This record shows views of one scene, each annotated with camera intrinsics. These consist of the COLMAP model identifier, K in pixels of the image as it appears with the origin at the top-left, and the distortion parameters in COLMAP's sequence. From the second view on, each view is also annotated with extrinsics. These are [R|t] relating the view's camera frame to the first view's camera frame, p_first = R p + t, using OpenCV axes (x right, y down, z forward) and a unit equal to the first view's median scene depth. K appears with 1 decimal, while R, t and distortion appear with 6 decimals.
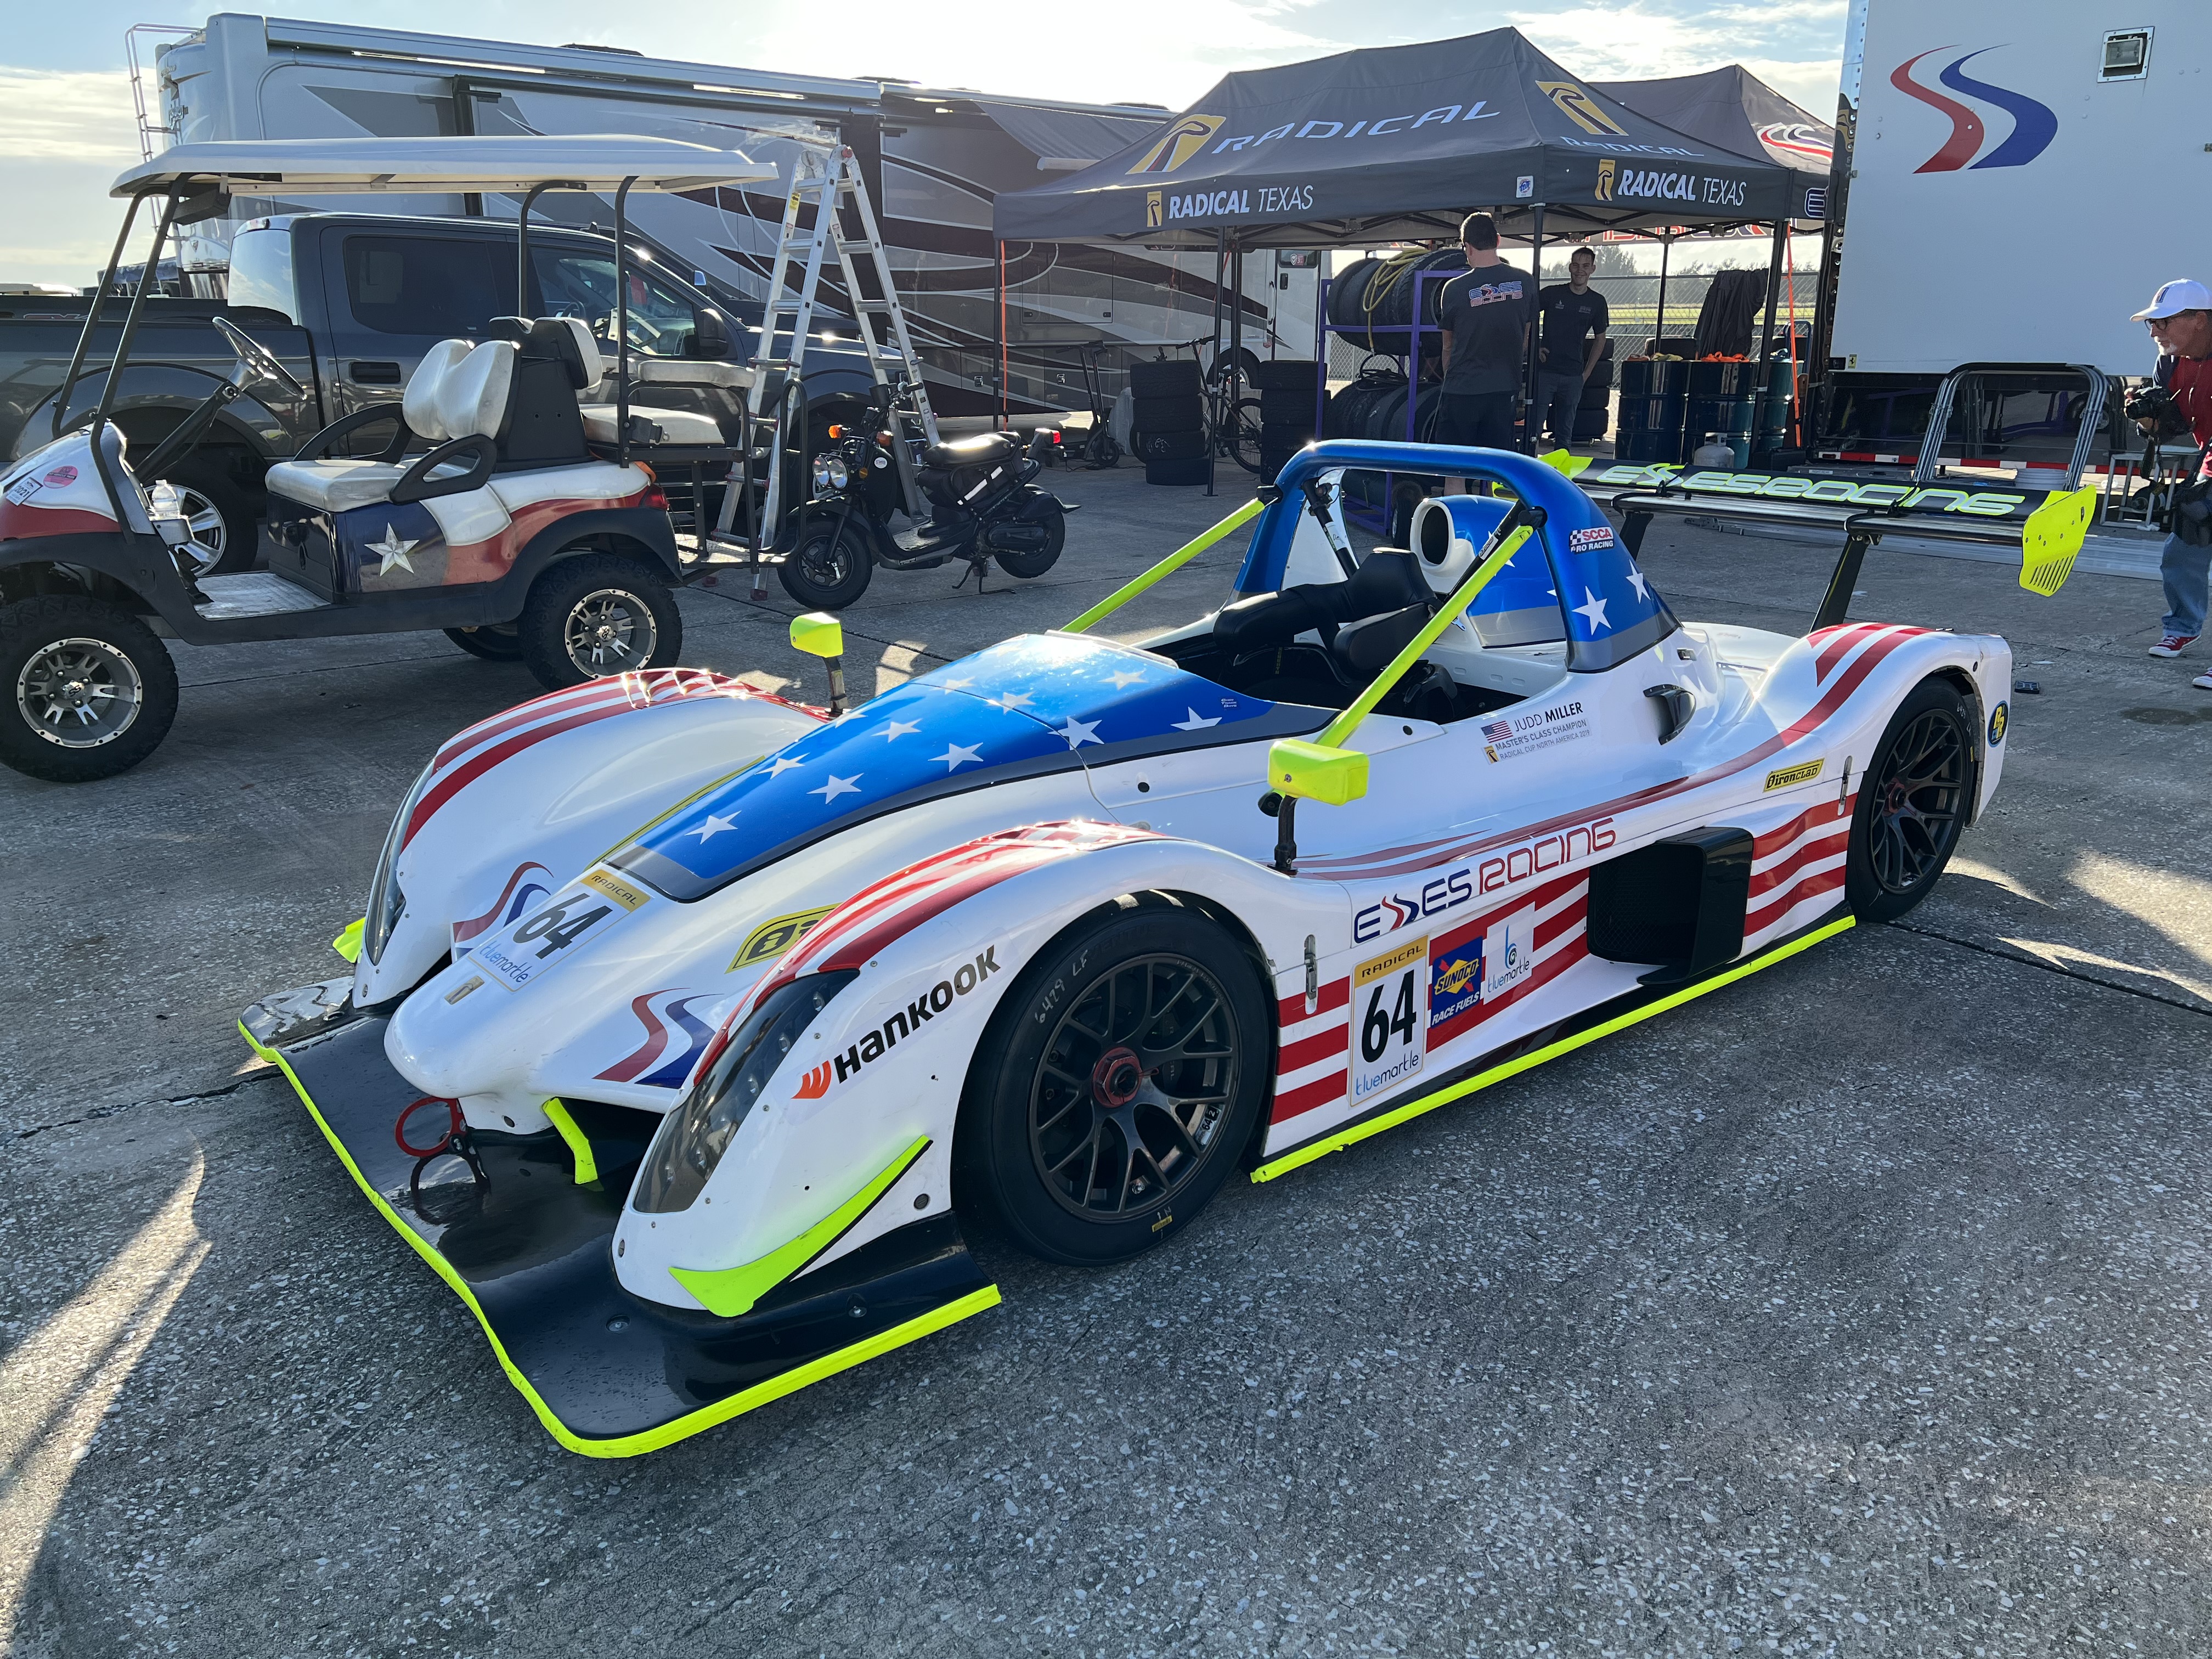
lens RADIAL K [[1649.0, 0, 1104.8], [0, 1649.0, 801.6], [0, 0, 1]] dist [0.041701, -0.042505]
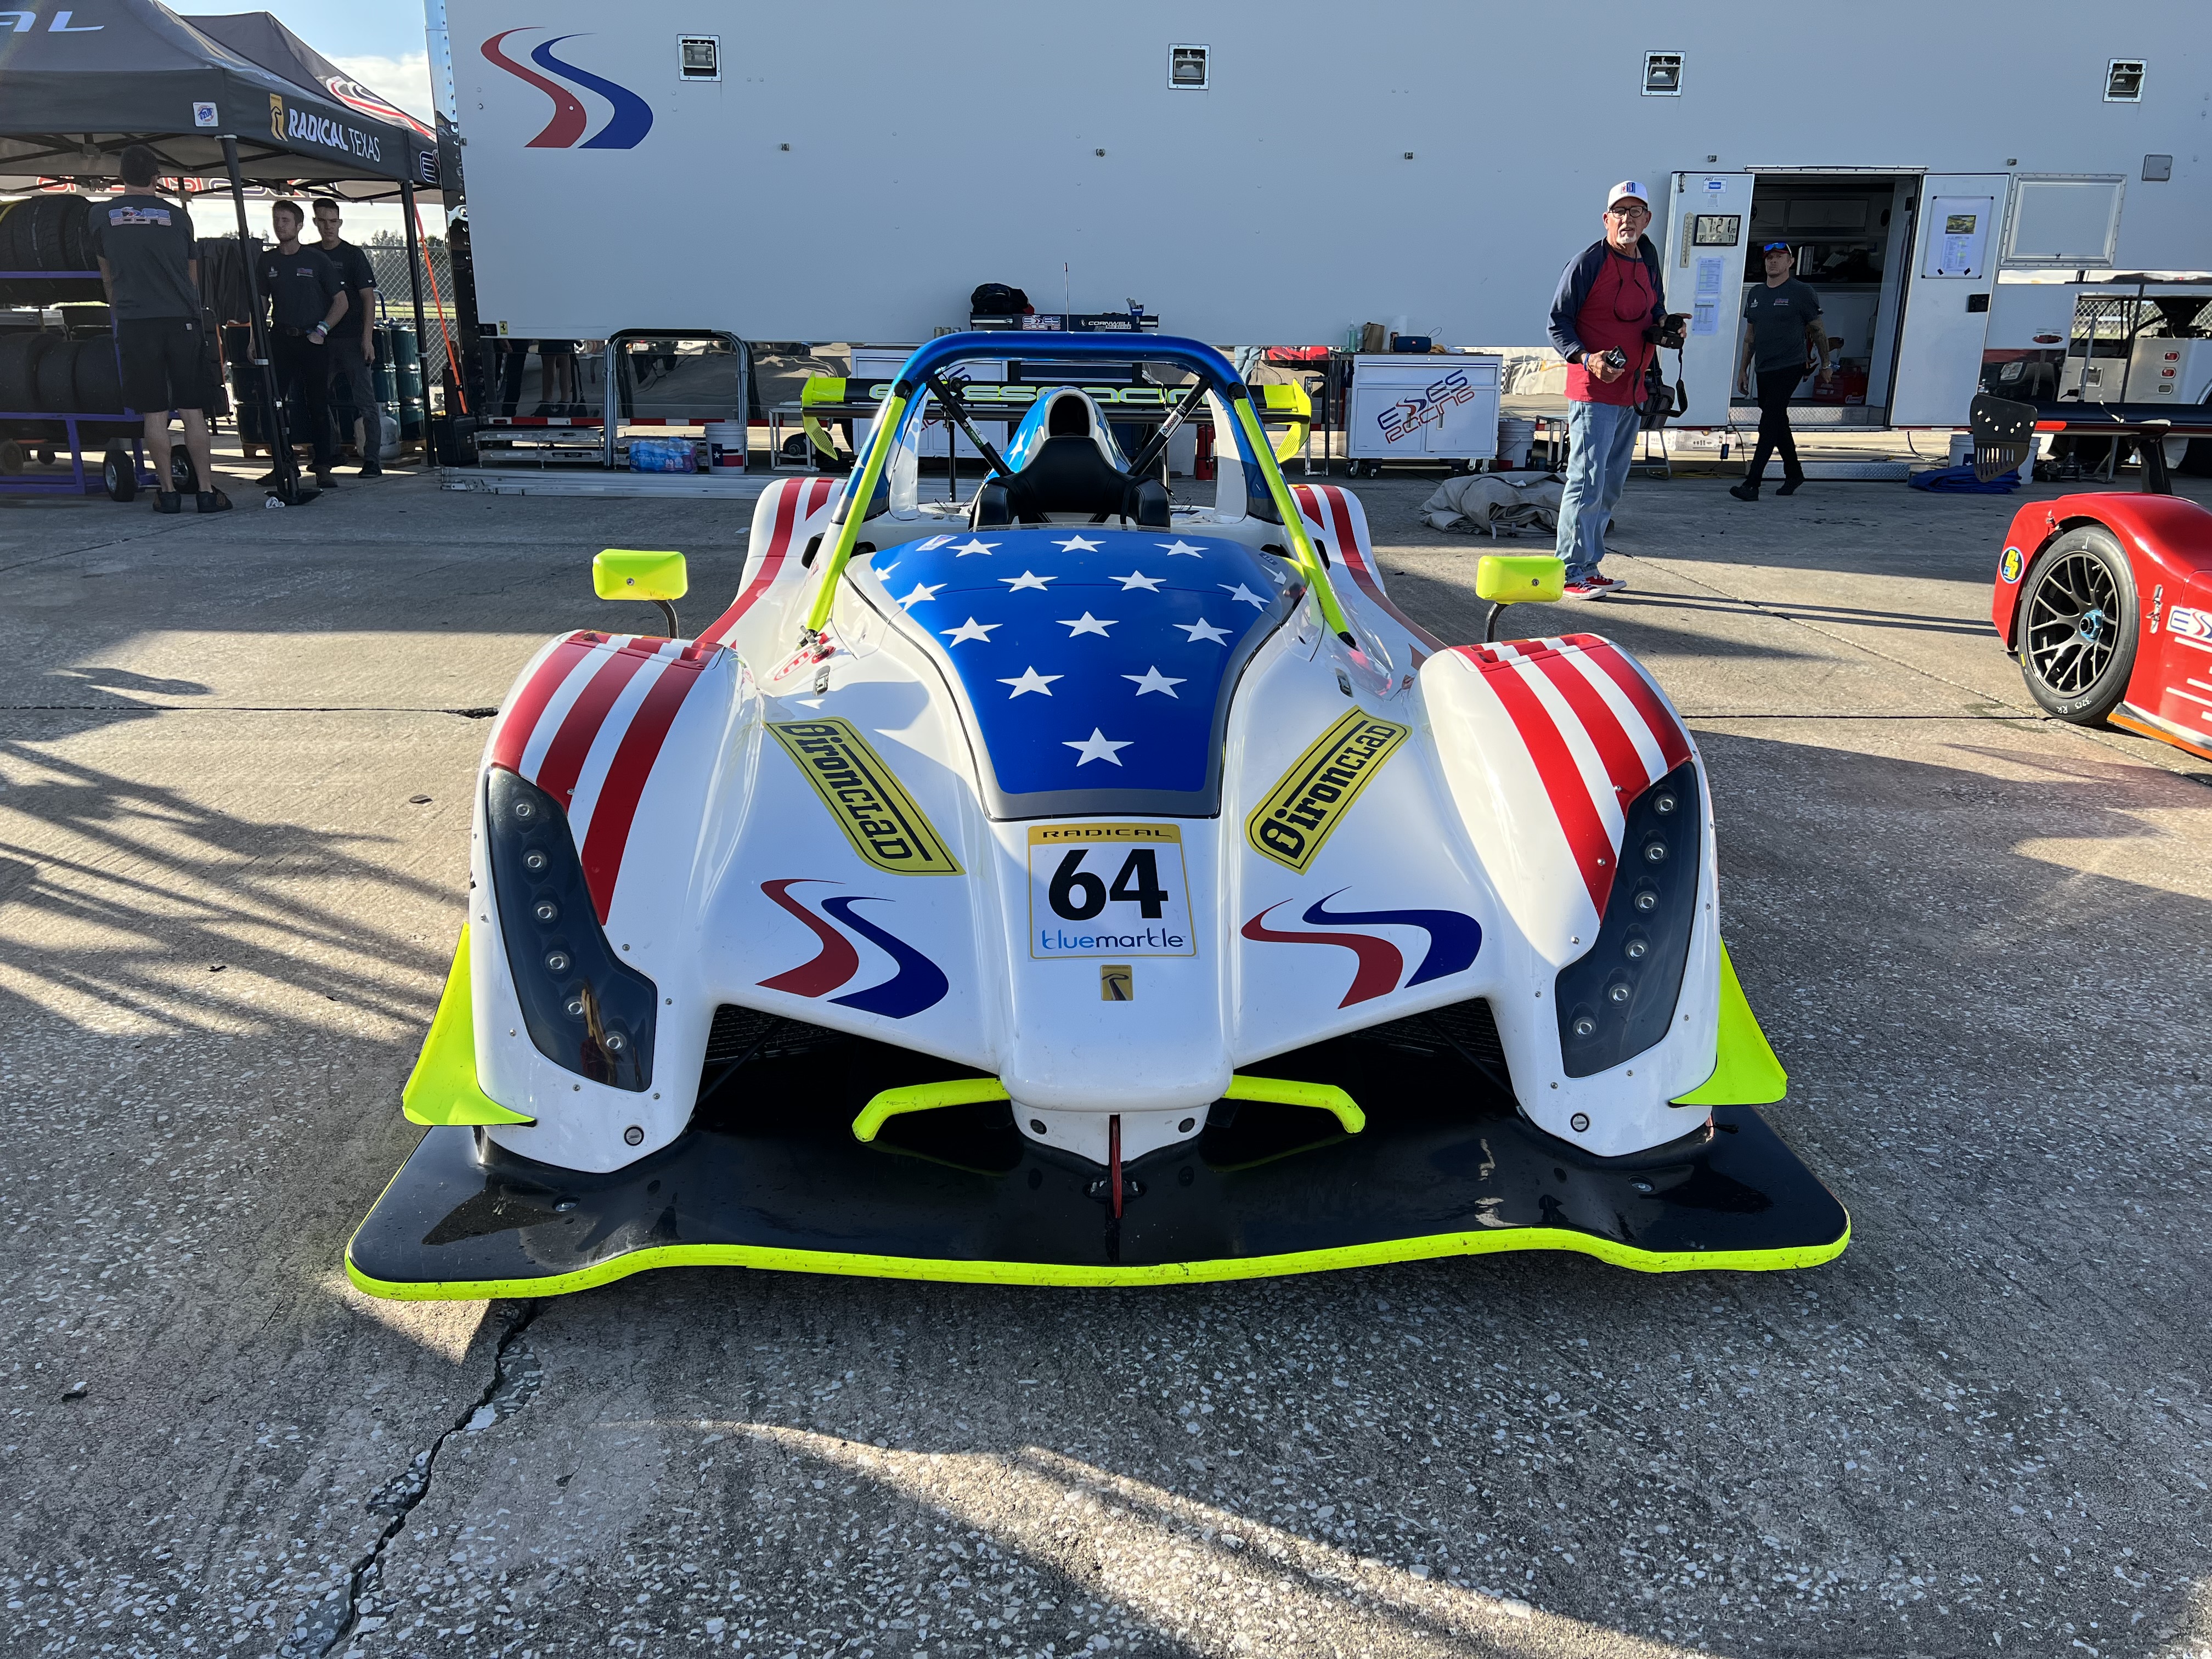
lens RADIAL K [[1667.0, 0, 1104.1], [0, 1667.0, 794.0], [0, 0, 1]] dist [0.072907, -0.089448]
pose [[0.586050, -0.206141, 0.783614, -0.238751], [0.211518, 0.972485, 0.097636, -0.011713], [-0.782180, 0.108529, 0.613527, 0.128018]]
